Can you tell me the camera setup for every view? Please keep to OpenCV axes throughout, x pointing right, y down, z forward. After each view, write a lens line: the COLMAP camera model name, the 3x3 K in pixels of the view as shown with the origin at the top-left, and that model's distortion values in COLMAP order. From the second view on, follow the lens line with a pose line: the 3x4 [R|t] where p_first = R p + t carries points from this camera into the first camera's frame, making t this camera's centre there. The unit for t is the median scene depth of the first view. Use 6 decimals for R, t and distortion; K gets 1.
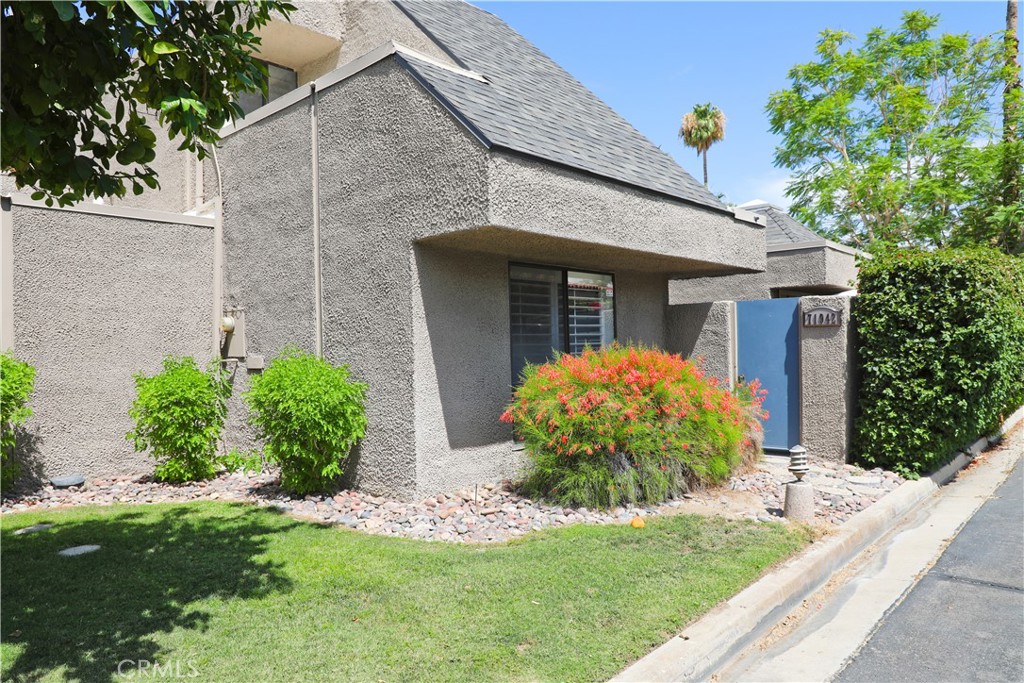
lens RADIAL K [[701.9, 0, 509.1], [0, 701.9, 347.2], [0, 0, 1]] dist [-0.073464, 0.036984]
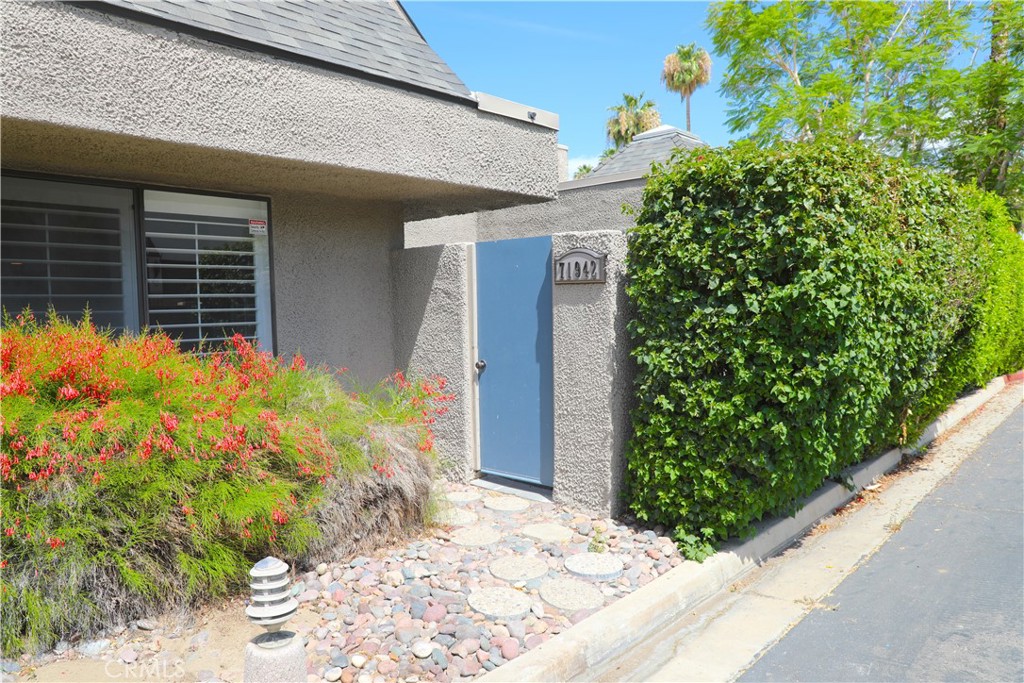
lens RADIAL K [[701.9, 0, 513.2], [0, 701.9, 345.9], [0, 0, 1]] dist [-0.073464, 0.036984]
pose [[0.999969, 0.007324, -0.003028, 0.427745], [-0.007134, 0.998251, 0.058684, -0.012562], [0.003452, -0.058661, 0.998272, 0.432116]]
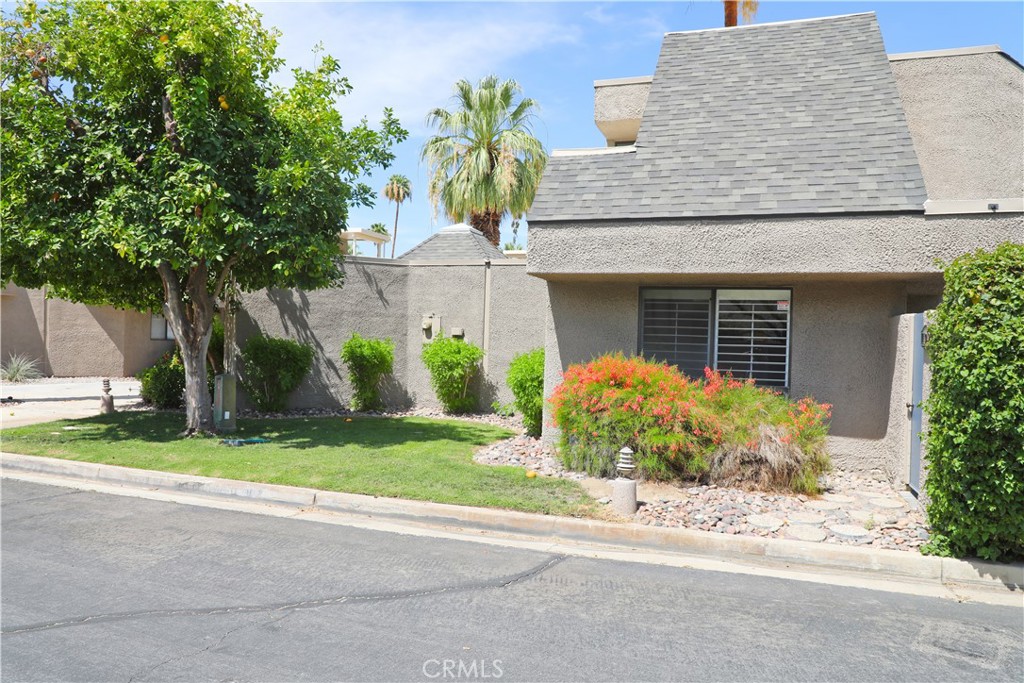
lens RADIAL K [[701.9, 0, 512.2], [0, 701.9, 337.6], [0, 0, 1]] dist [-0.073464, 0.036984]
pose [[0.390181, 0.033452, -0.920130, 1.065528], [-0.034711, 0.999164, 0.021606, -0.046354], [0.920084, 0.023508, 0.391016, 0.266291]]
